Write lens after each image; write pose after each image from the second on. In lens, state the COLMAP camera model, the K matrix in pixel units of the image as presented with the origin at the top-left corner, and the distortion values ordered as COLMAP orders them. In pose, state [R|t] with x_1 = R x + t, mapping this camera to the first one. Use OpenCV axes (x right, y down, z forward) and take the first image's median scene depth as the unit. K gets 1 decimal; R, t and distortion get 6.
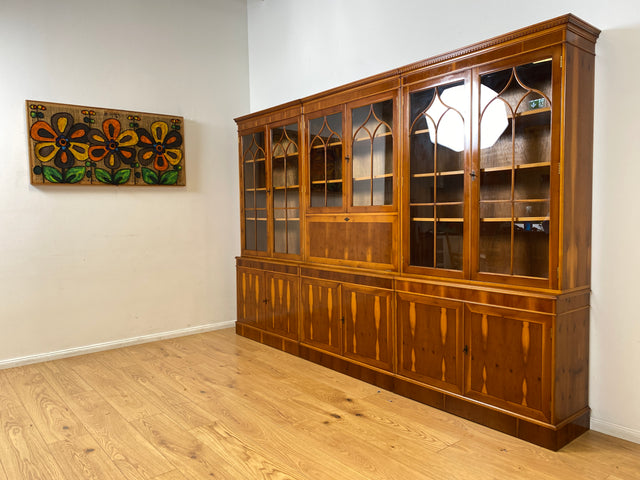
lens RADIAL K [[486.3, 0, 319.5], [0, 486.3, 240.1], [0, 0, 1]] dist [0.045107, -0.054374]
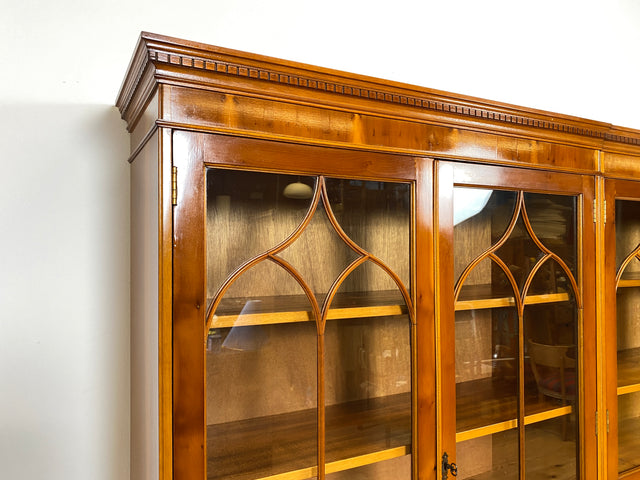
lens RADIAL K [[486.3, 0, 314.5], [0, 486.3, 245.3], [0, 0, 1]] dist [0.045107, -0.054374]
pose [[0.197874, 0.015600, 0.980103, -0.460386], [0.059806, 0.997818, -0.027956, -0.274487], [-0.978401, 0.064148, 0.196509, 1.408847]]
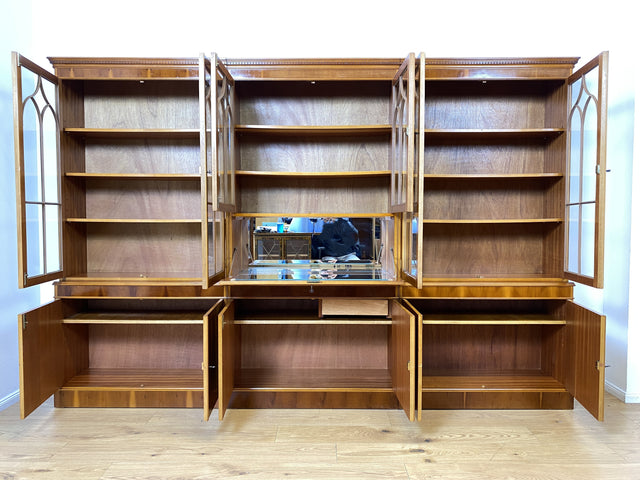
lens RADIAL K [[486.3, 0, 320.9], [0, 486.3, 243.5], [0, 0, 1]] dist [0.045107, -0.054374]
pose [[0.638477, -0.021386, 0.769343, -0.660337], [0.034144, 0.999417, -0.000555, -0.004009], [-0.768883, 0.026622, 0.638835, 0.530907]]
